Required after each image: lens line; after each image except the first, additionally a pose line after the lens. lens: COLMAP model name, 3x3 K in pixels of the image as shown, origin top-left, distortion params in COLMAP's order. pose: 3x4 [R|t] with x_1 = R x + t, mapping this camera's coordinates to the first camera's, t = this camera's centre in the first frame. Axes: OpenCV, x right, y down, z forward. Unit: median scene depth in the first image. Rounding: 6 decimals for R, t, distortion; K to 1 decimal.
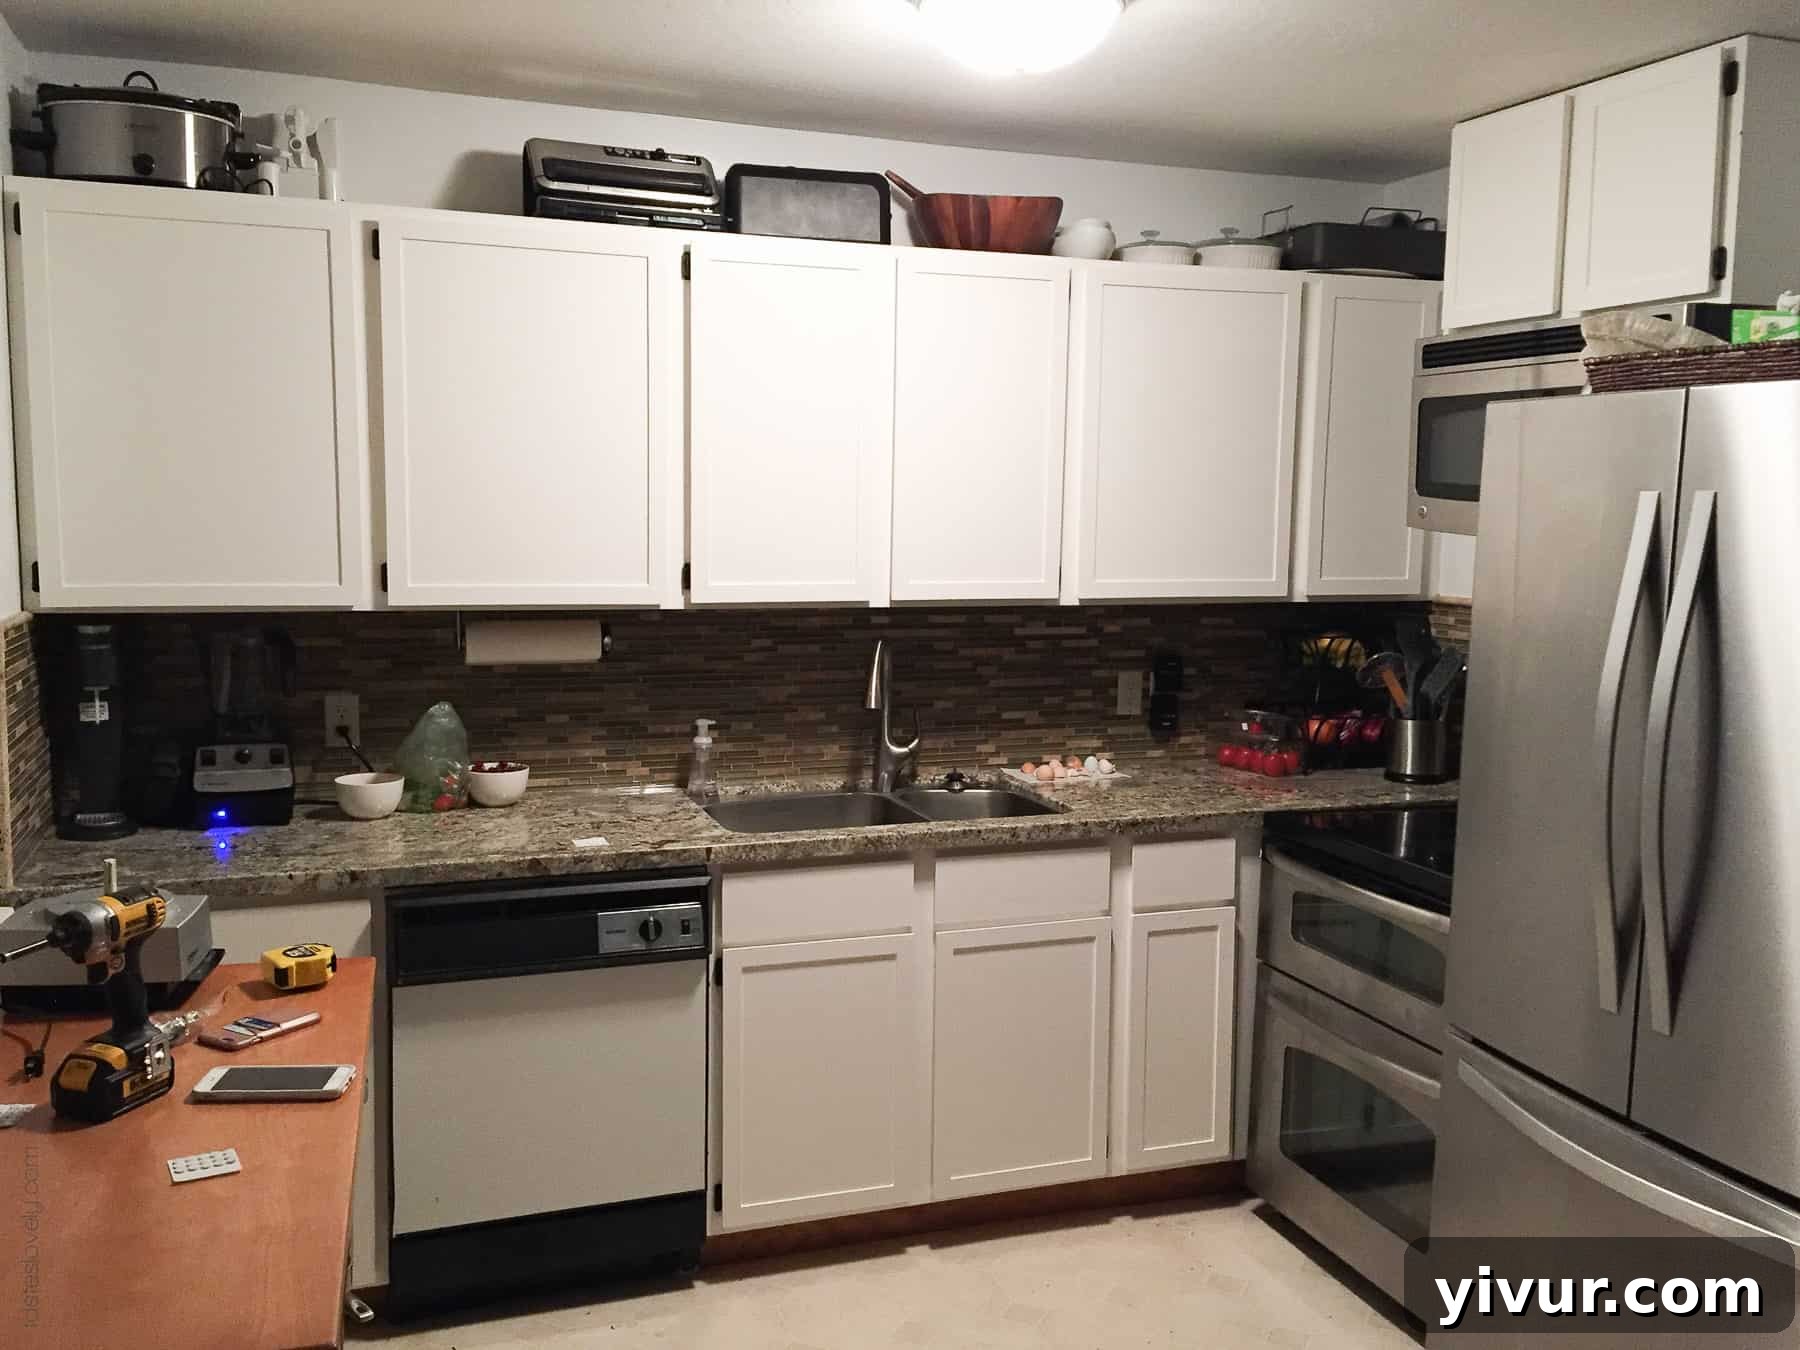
lens RADIAL K [[1577.9, 0, 899.3], [0, 1577.9, 682.7], [0, 0, 1]] dist [0.069476, -0.093118]
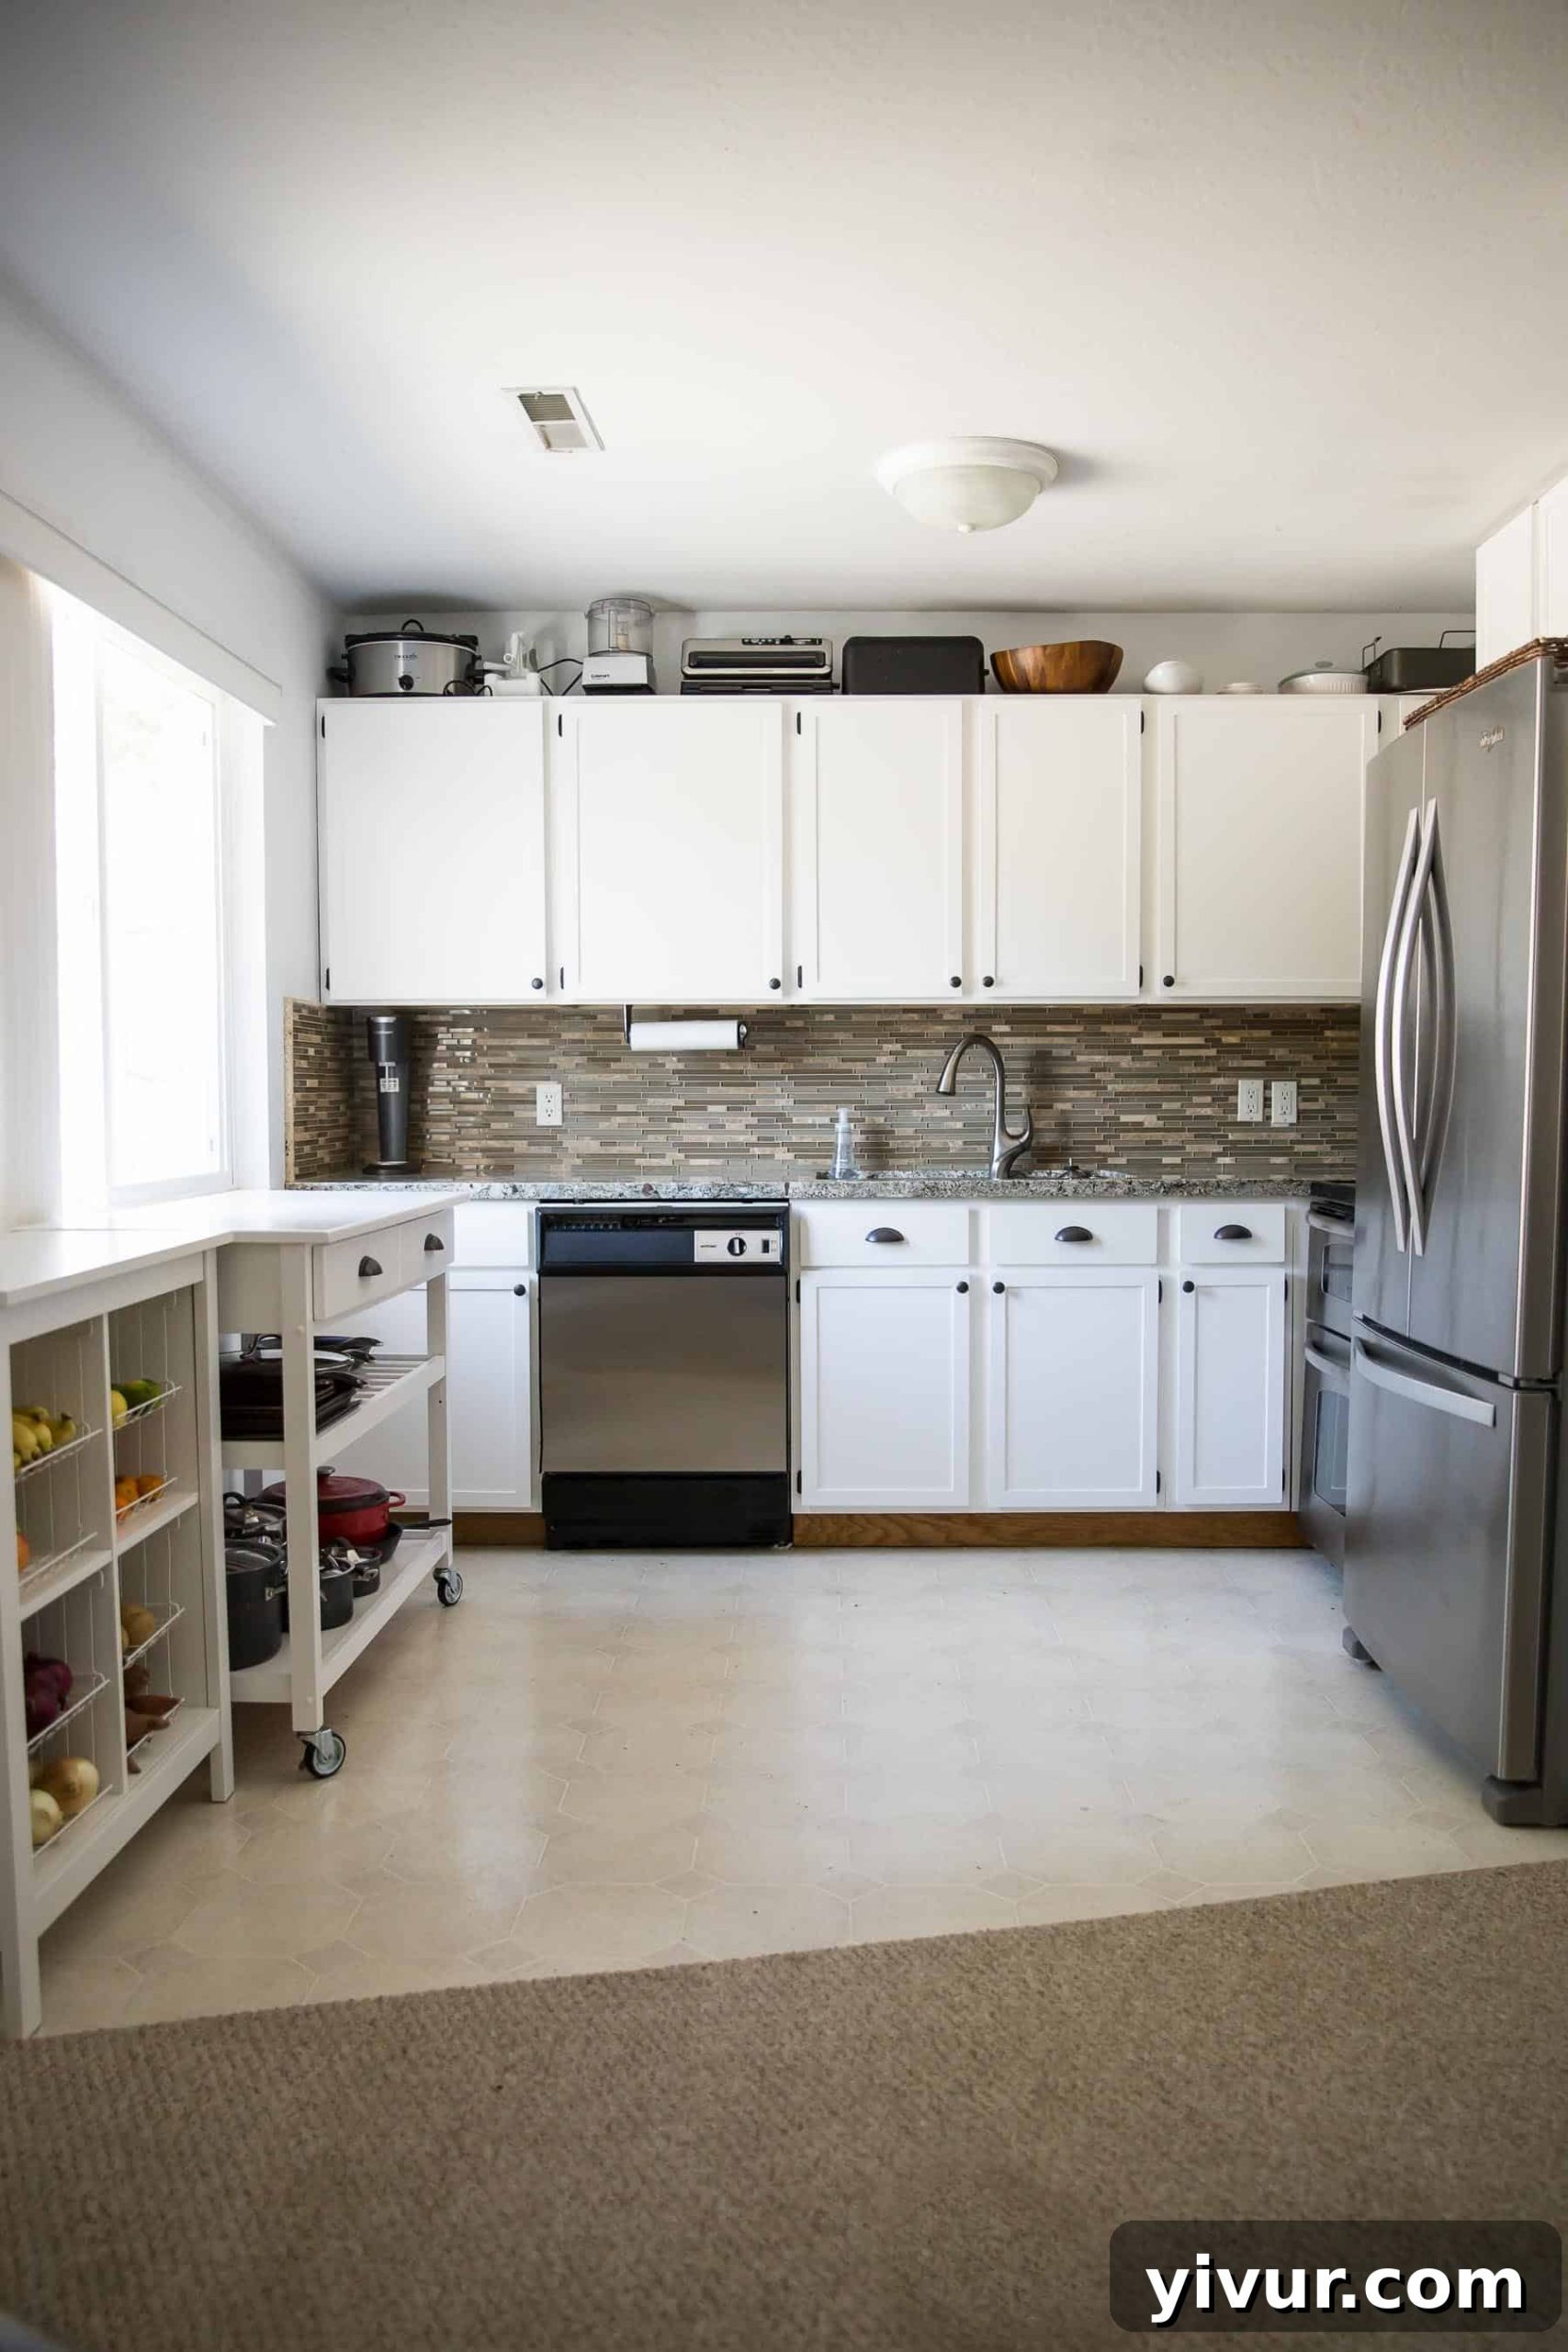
lens RADIAL K [[1827.7, 0, 809.2], [0, 1827.7, 1223.9], [0, 0, 1]] dist [-0.081224, 0.007056]
pose [[0.938196, 0.007219, -0.346029, 0.337830], [-0.023613, 0.998788, -0.043187, 0.172430], [0.345298, 0.048688, 0.937229, -0.276962]]
